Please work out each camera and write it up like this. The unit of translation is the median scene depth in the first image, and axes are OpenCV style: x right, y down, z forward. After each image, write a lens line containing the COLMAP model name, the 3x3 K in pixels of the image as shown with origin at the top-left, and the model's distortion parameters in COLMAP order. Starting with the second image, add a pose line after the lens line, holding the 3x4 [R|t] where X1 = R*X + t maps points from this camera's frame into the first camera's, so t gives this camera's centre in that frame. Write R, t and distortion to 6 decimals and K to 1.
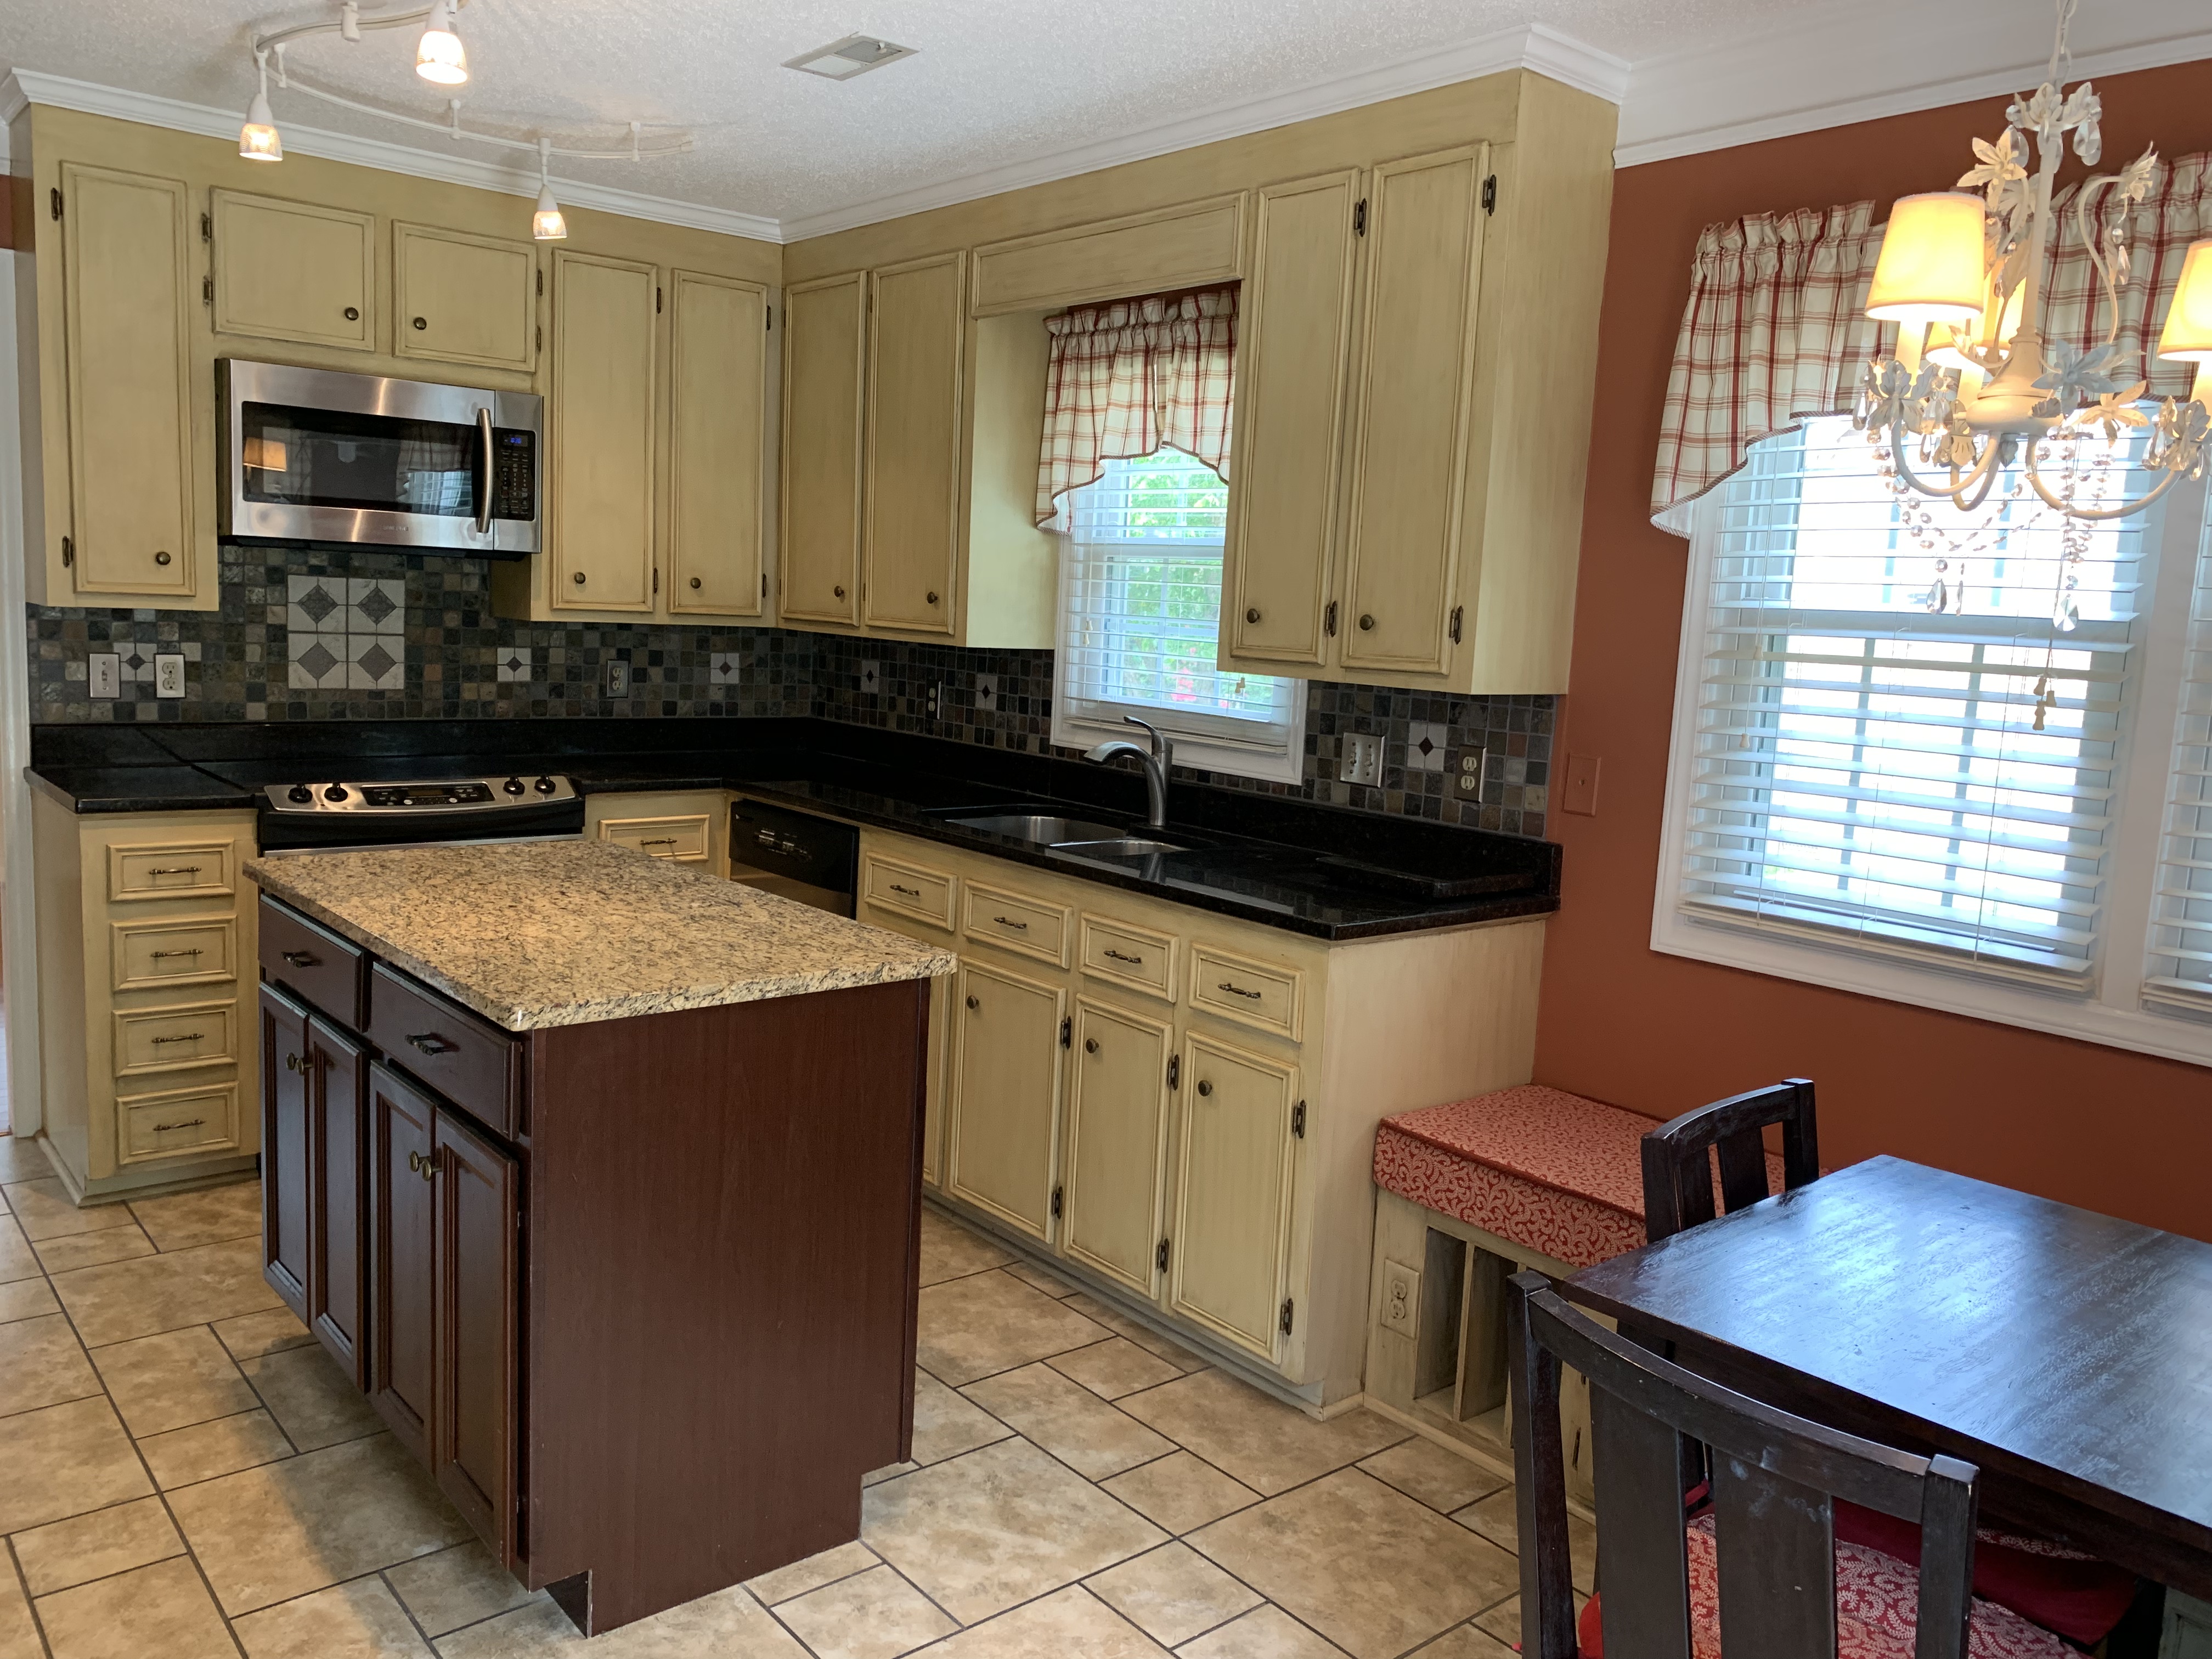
lens RADIAL K [[1701.5, 0, 1106.0], [0, 1701.5, 829.5], [0, 0, 1]] dist [0.005713, 0.000711]
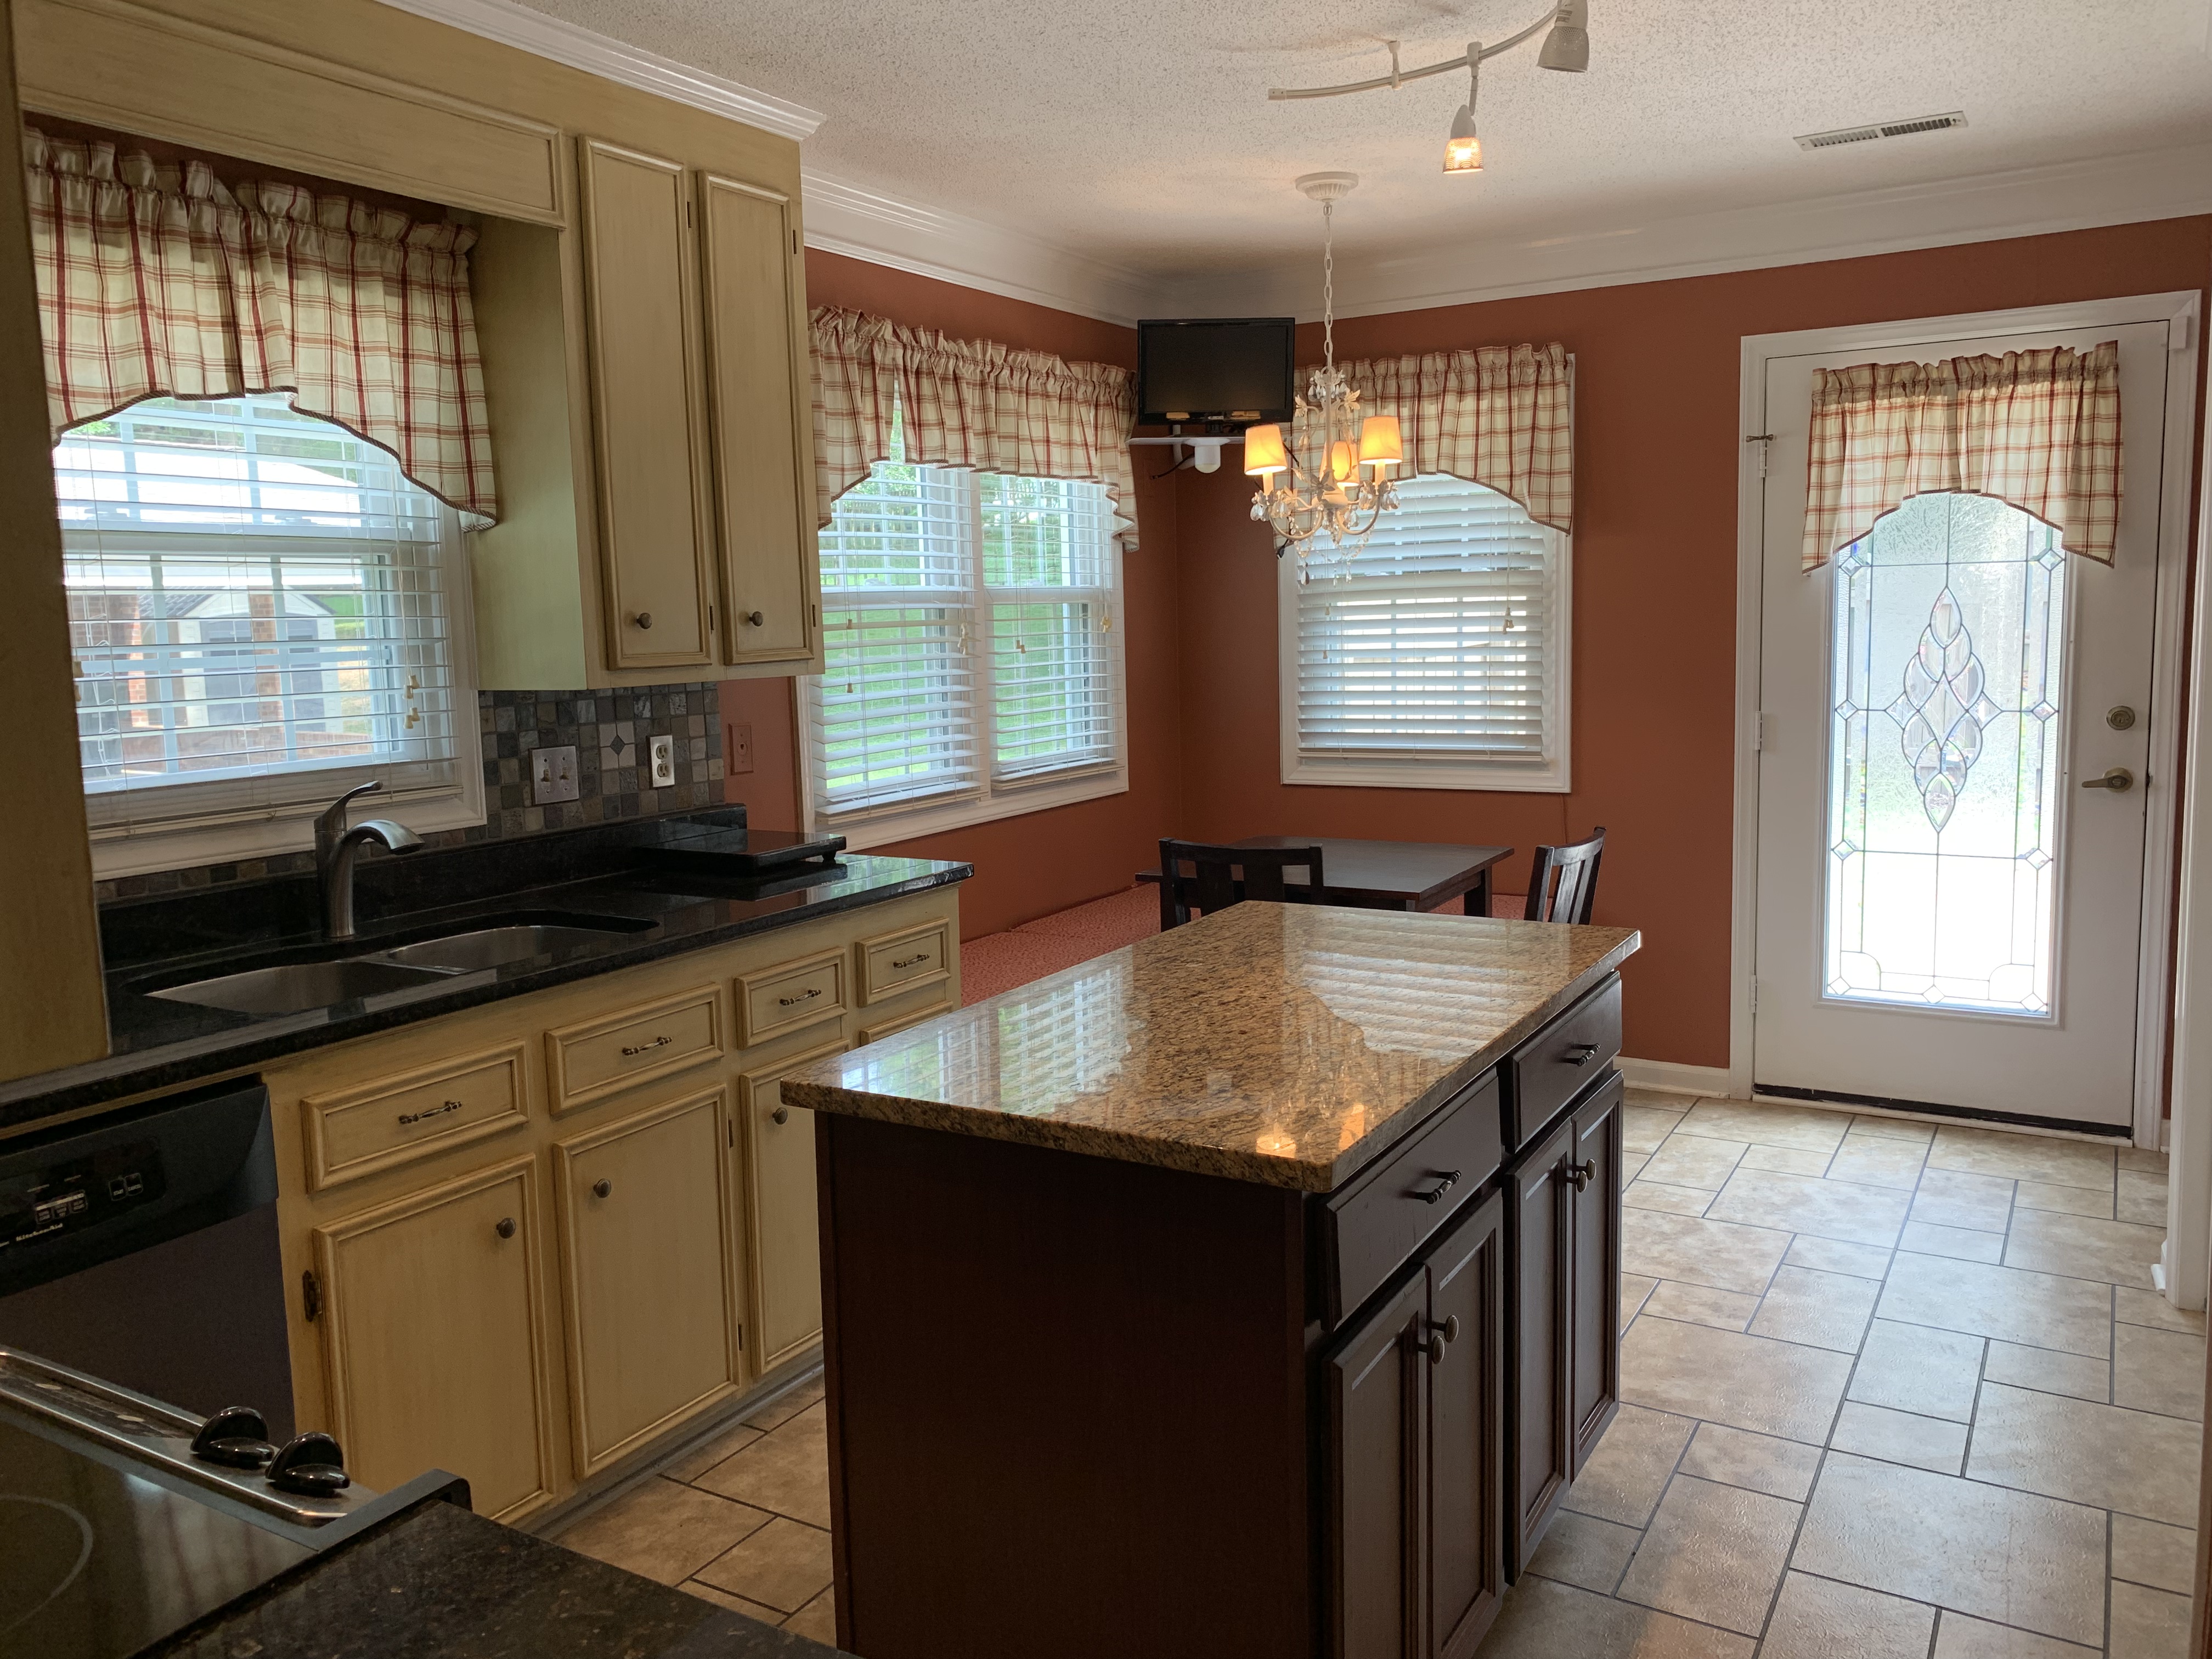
lens RADIAL K [[1669.0, 0, 1104.7], [0, 1669.0, 781.0], [0, 0, 1]] dist [0.003184, 0.001698]
pose [[-0.328735, -0.142537, 0.933604, -0.772298], [0.131801, 0.971947, 0.194800, -0.170911], [-0.935180, 0.187088, -0.300726, 0.975637]]
